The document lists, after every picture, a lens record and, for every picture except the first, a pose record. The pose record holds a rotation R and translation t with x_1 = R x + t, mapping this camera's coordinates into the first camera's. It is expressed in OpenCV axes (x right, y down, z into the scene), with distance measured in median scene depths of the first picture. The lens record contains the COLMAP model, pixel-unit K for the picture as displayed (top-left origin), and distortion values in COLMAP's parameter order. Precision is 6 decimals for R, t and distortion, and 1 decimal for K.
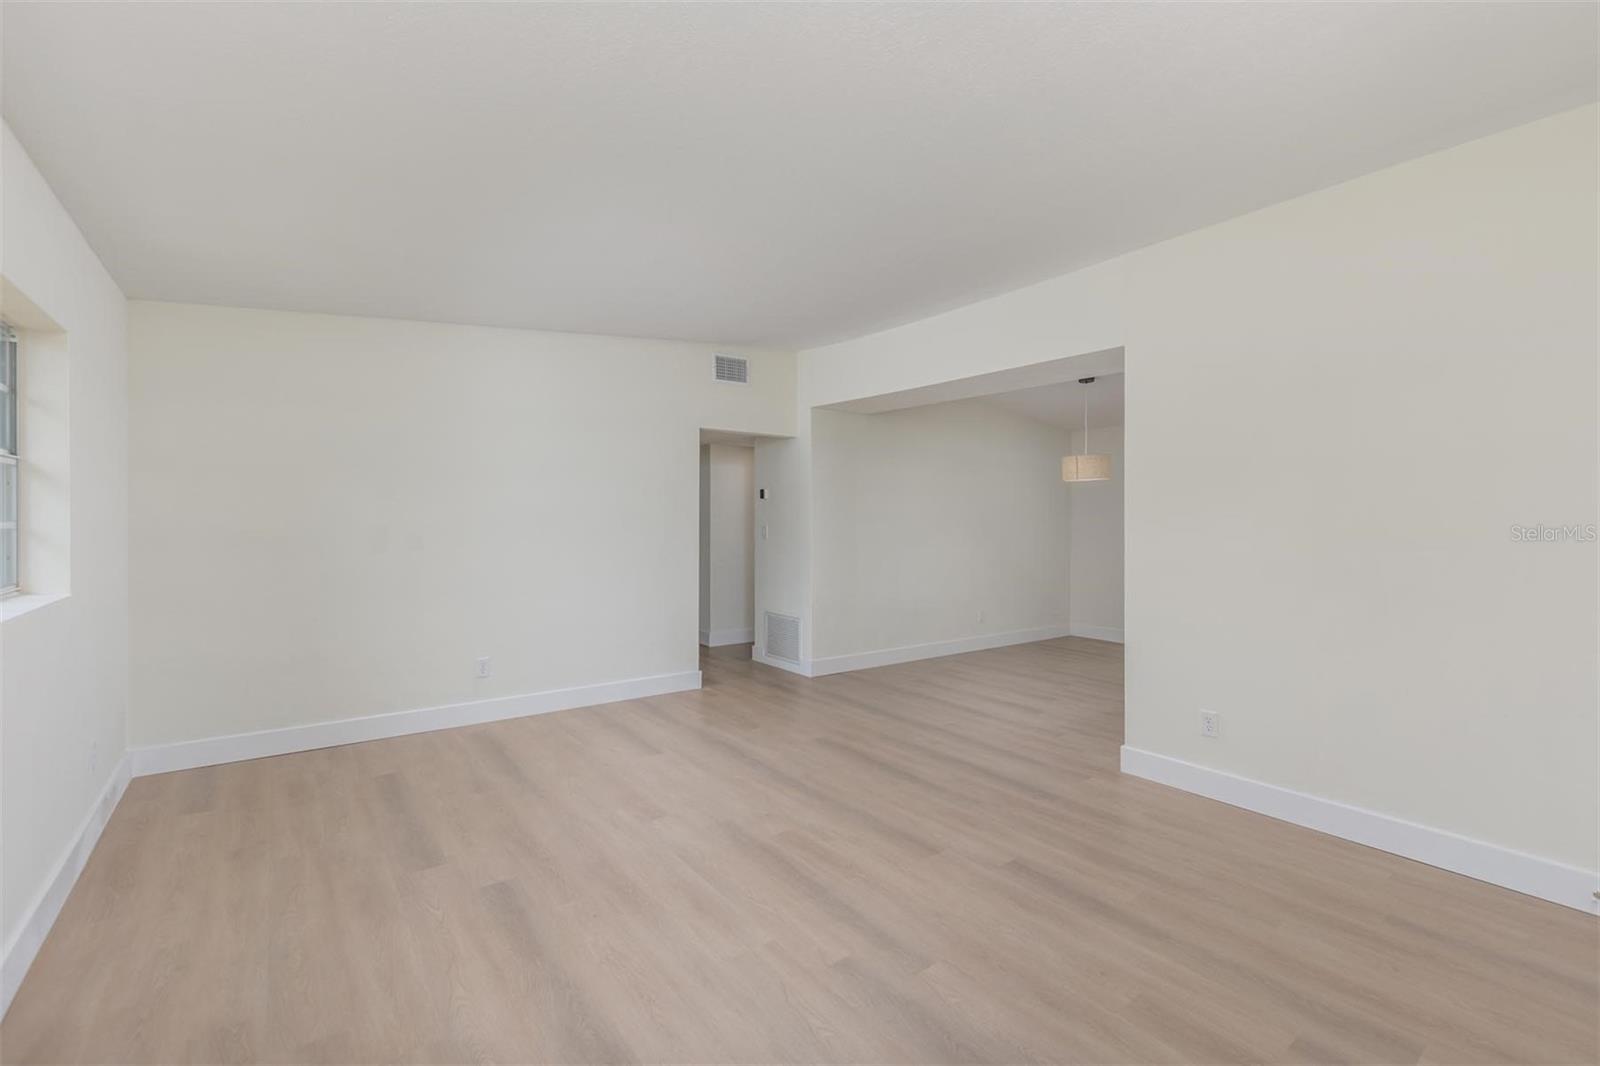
lens RADIAL K [[697.1, 0, 809.0], [0, 697.1, 530.6], [0, 0, 1]] dist [0.003832, -0.000796]
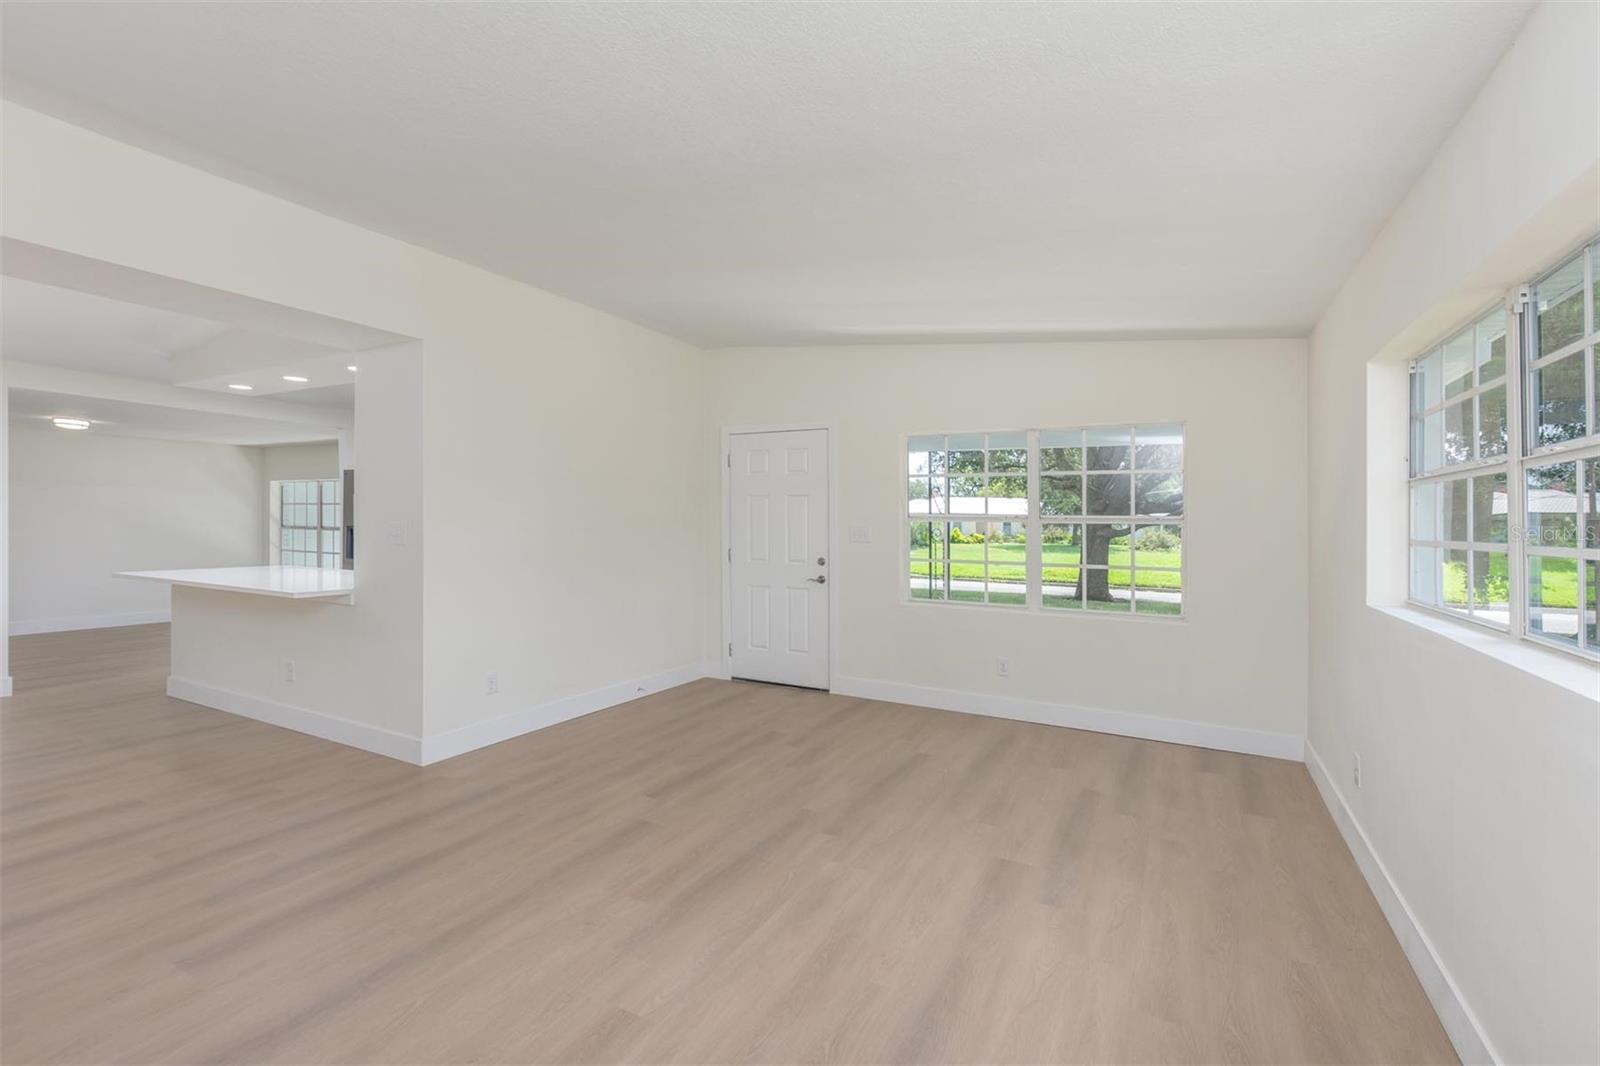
lens RADIAL K [[697.1, 0, 791.6], [0, 697.1, 522.7], [0, 0, 1]] dist [0.003832, -0.000796]
pose [[-0.404945, -0.014890, 0.914220, -0.894127], [-0.005704, 0.999889, 0.013758, -0.027756], [-0.914323, 0.000356, -0.404985, 1.213590]]
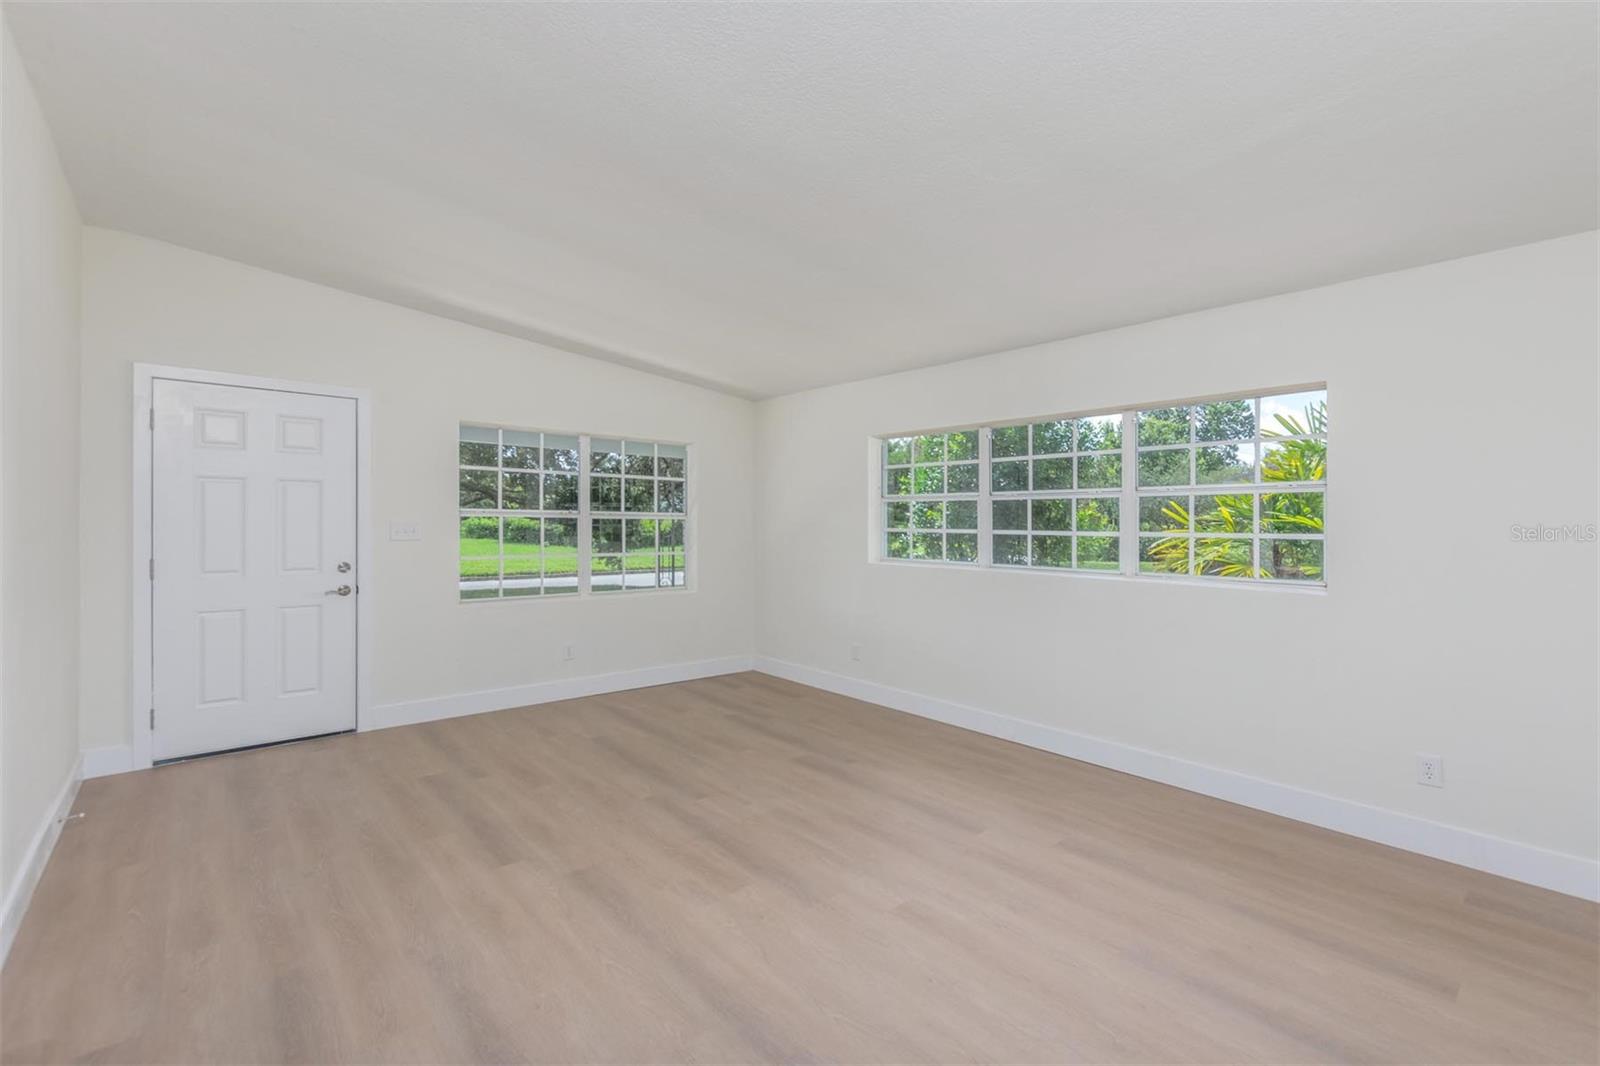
lens RADIAL K [[697.1, 0, 811.0], [0, 697.1, 530.4], [0, 0, 1]] dist [0.003832, -0.000796]
pose [[-0.997494, -0.020309, -0.067767, -0.059194], [-0.021601, 0.999598, 0.018382, -0.022414], [0.067366, 0.019800, -0.997532, 1.915255]]
